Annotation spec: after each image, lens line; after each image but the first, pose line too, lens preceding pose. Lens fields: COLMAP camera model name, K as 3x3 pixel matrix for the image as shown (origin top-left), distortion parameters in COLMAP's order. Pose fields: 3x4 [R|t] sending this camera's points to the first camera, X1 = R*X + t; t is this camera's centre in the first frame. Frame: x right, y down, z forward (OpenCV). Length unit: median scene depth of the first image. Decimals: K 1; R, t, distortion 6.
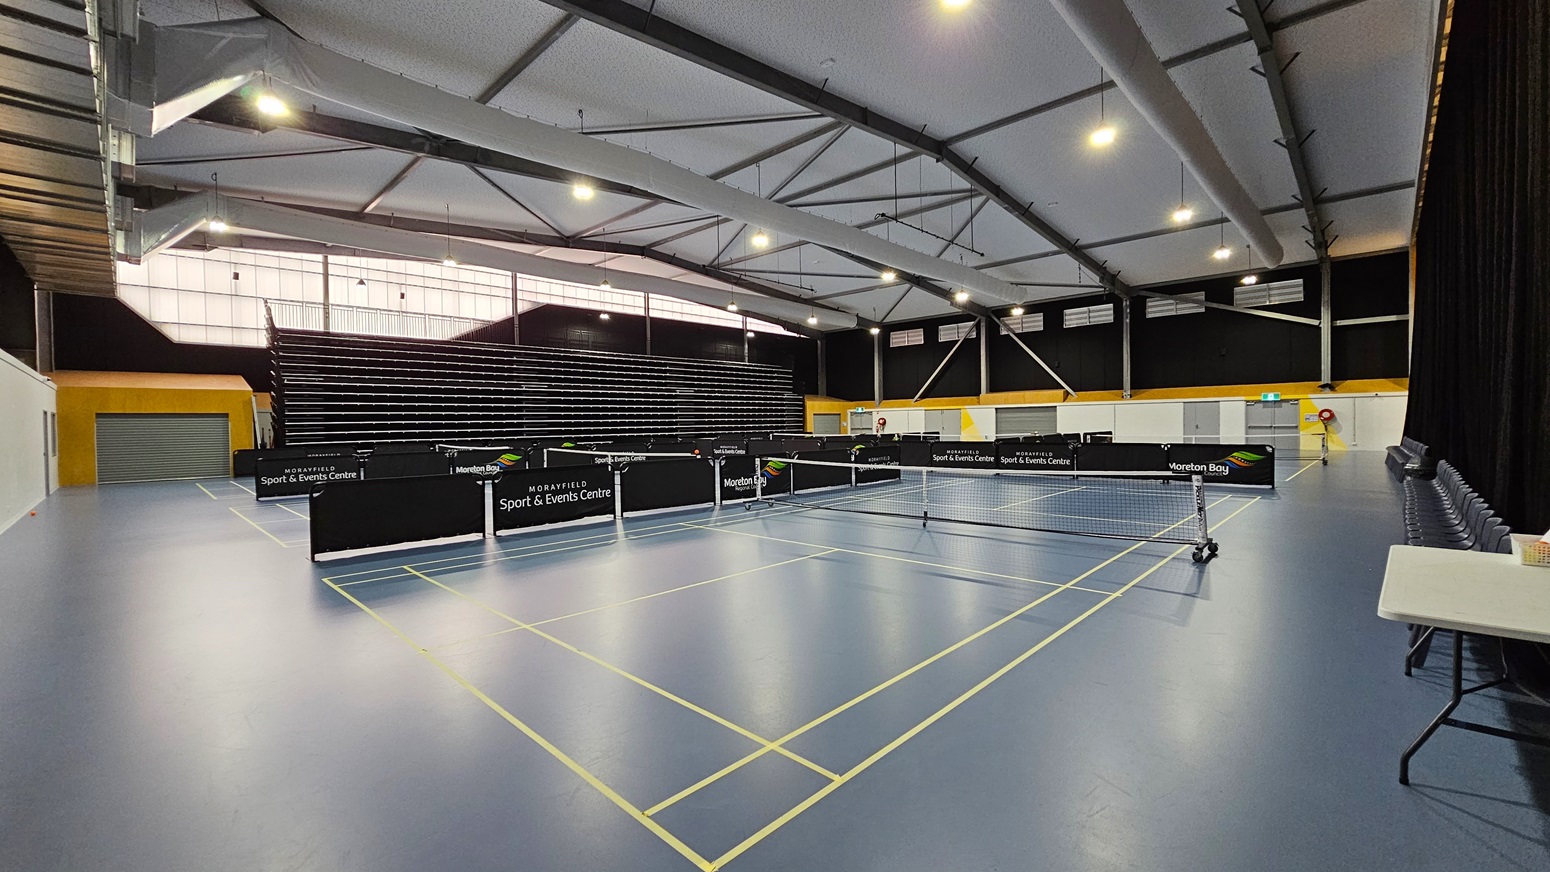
lens RADIAL K [[621.8, 0, 772.0], [0, 621.8, 444.3], [0, 0, 1]] dist [0.000864, 0.000062]
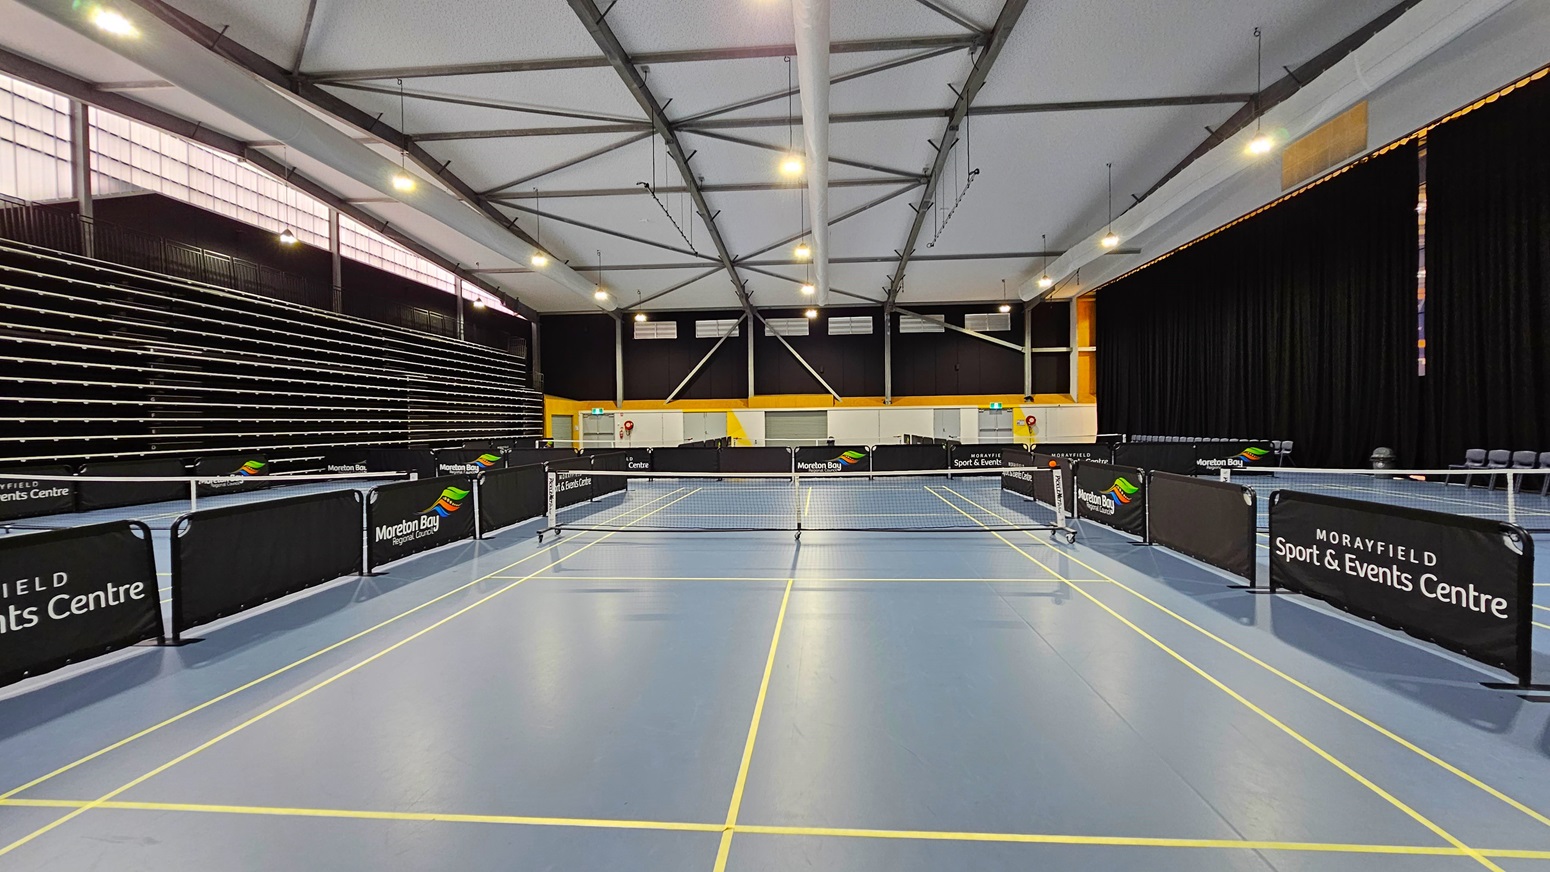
lens RADIAL K [[633.2, 0, 797.5], [0, 633.2, 434.6], [0, 0, 1]] dist [-0.002030, -0.000058]
pose [[0.771534, -0.006246, 0.636157, -0.302587], [0.022333, 0.999601, -0.017270, -0.005197], [-0.635796, 0.027532, 0.771366, 0.281608]]
